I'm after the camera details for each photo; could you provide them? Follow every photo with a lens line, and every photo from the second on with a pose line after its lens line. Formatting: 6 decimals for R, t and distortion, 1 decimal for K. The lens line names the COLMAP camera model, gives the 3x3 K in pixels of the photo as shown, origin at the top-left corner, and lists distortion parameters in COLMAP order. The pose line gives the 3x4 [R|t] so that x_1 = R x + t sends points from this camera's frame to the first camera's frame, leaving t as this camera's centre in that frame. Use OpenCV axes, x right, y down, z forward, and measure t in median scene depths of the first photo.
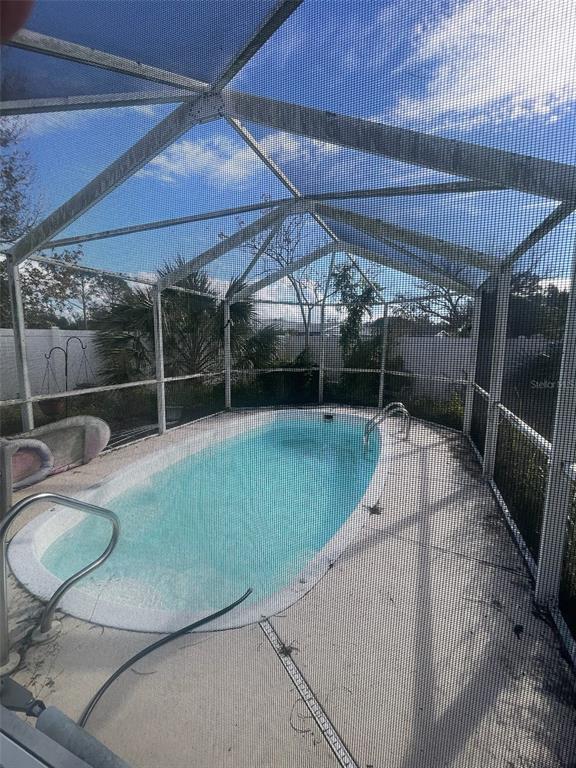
lens RADIAL K [[335.6, 0, 284.4], [0, 335.6, 385.6], [0, 0, 1]] dist [-0.001748, -0.000202]
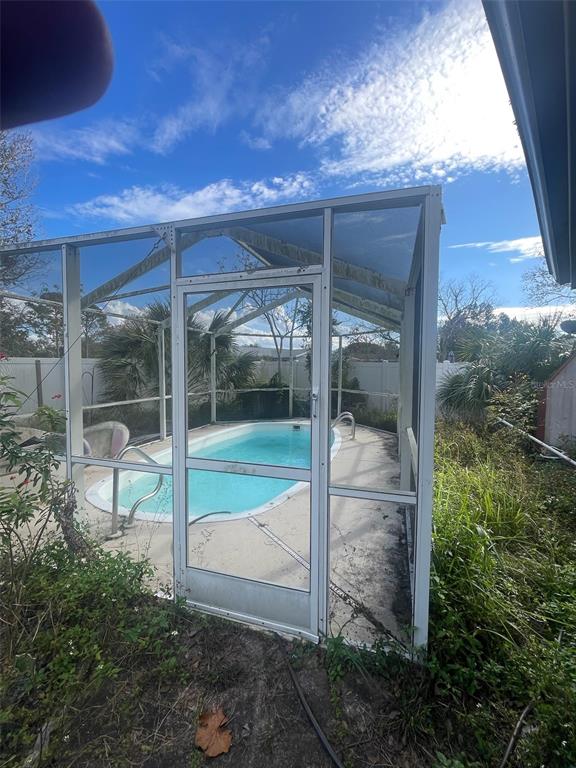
lens RADIAL K [[335.6, 0, 288.8], [0, 335.6, 383.9], [0, 0, 1]] dist [-0.001748, -0.000202]
pose [[0.996356, -0.011480, 0.084514, 0.000922], [0.018097, 0.996794, -0.077940, 0.028362], [-0.083348, 0.079185, 0.993369, -0.213792]]
